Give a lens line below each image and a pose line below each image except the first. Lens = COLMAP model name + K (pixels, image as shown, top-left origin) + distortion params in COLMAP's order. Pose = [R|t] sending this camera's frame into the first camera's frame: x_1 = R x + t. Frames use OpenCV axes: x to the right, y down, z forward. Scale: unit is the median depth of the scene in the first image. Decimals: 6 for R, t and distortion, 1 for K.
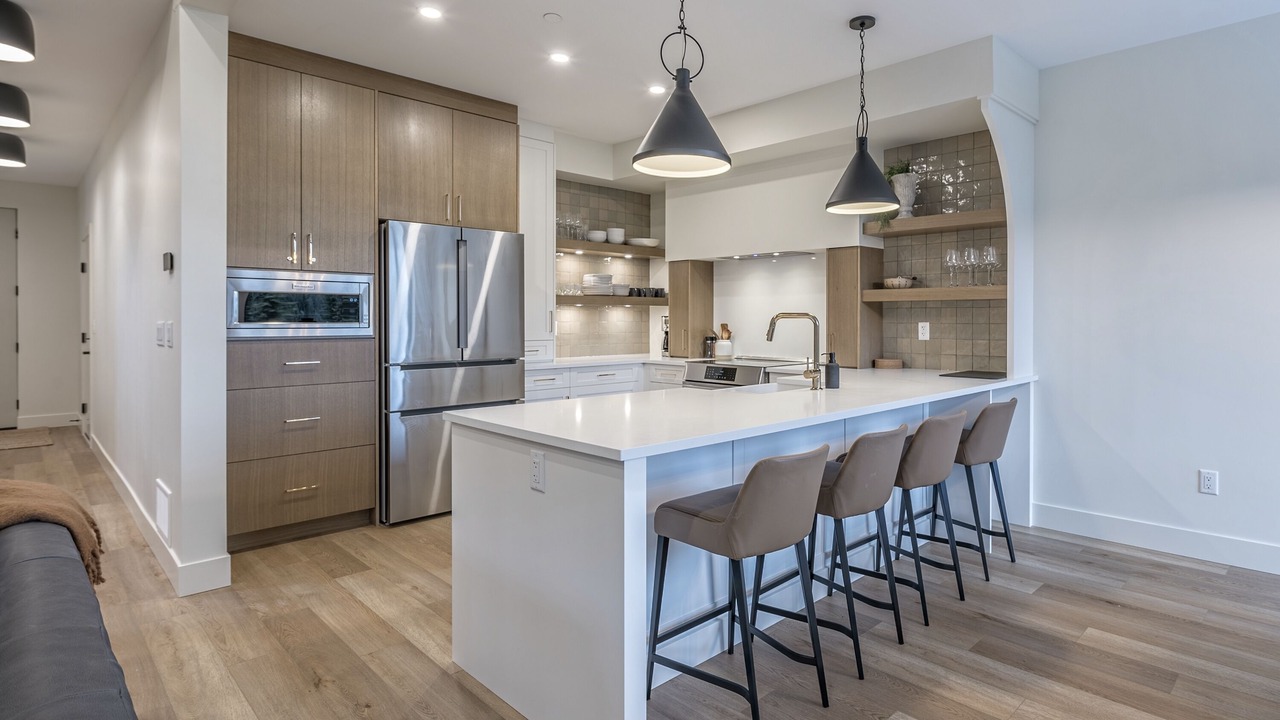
lens RADIAL K [[663.9, 0, 690.4], [0, 663.9, 331.4], [0, 0, 1]] dist [-0.000361, -0.000468]
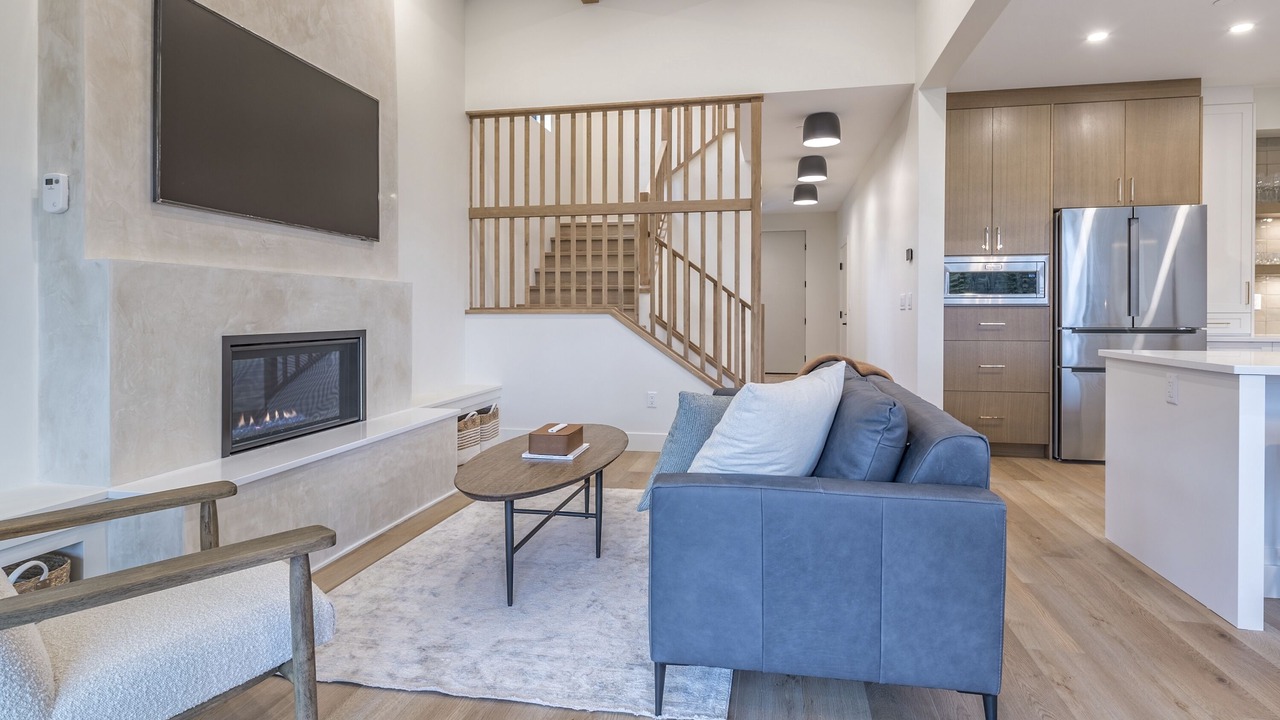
lens RADIAL K [[685.1, 0, 639.1], [0, 685.1, 311.5], [0, 0, 1]] dist [0.003090, -0.000442]
pose [[0.546631, -0.001940, -0.837372, 0.169782], [-0.013127, 0.999855, -0.010886, 0.043044], [0.837271, 0.016943, 0.546526, -0.324506]]
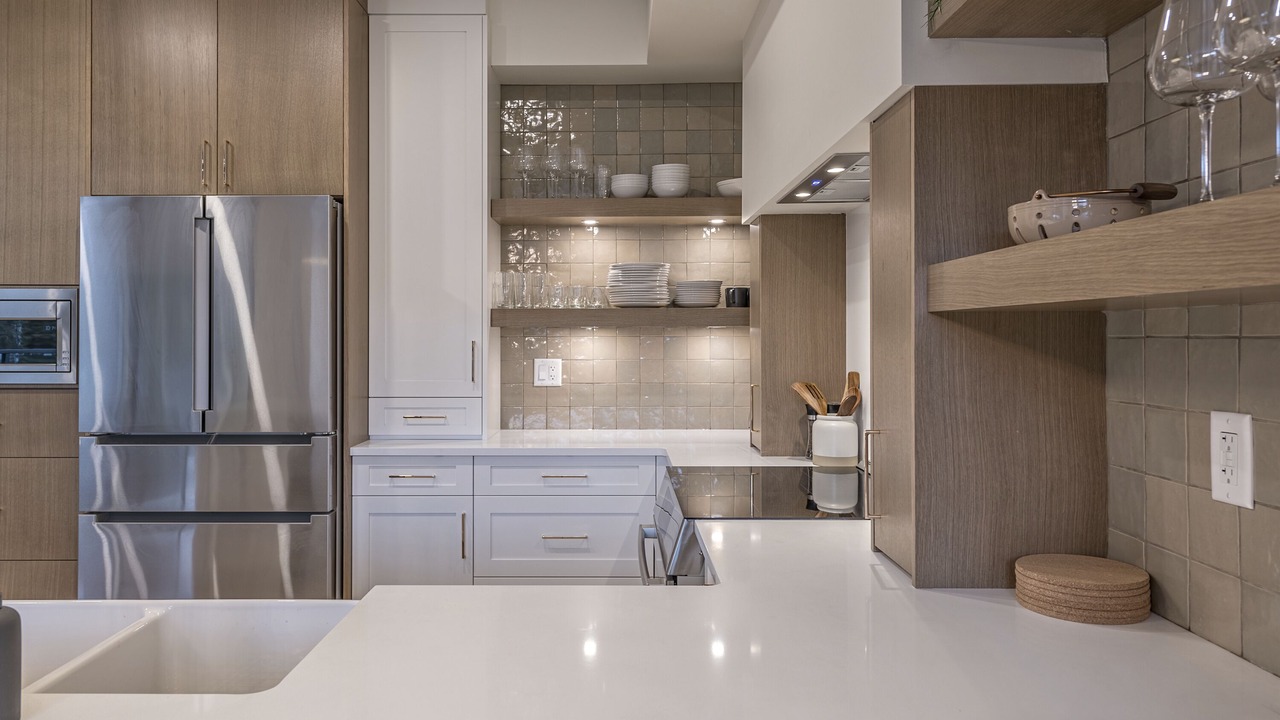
lens RADIAL K [[888.2, 0, 616.3], [0, 888.2, 344.0], [0, 0, 1]] dist [-0.000478, -0.000250]
pose [[0.695814, 0.005356, -0.718202, 0.463871], [-0.012561, 0.999910, -0.004714, -0.034152], [0.718112, 0.012302, 0.695819, 0.775586]]
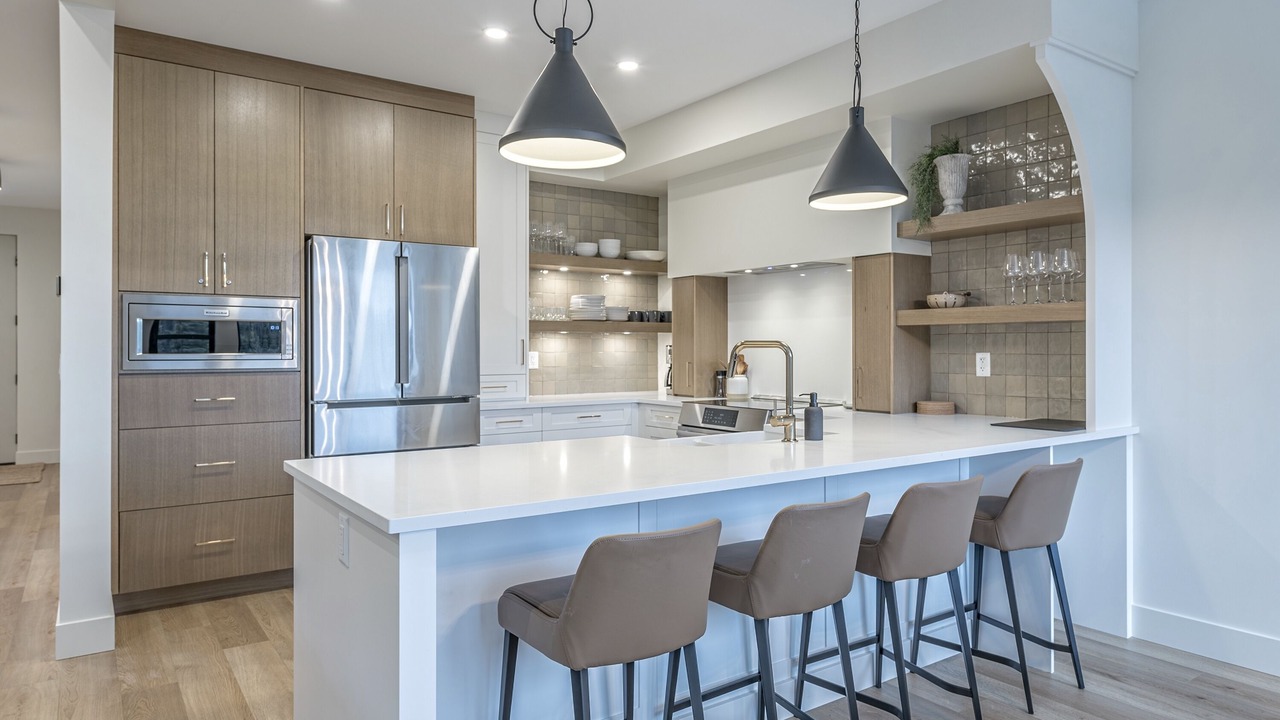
lens RADIAL K [[786.0, 0, 640.0], [0, 786.0, 360.0], [0, 0, 1]] dist [0.008180, -0.000050]
pose [[0.983770, 0.000902, -0.179434, 0.146714], [-0.001646, 0.999991, -0.003998, -0.001621], [0.179429, 0.004228, 0.983762, 0.065777]]
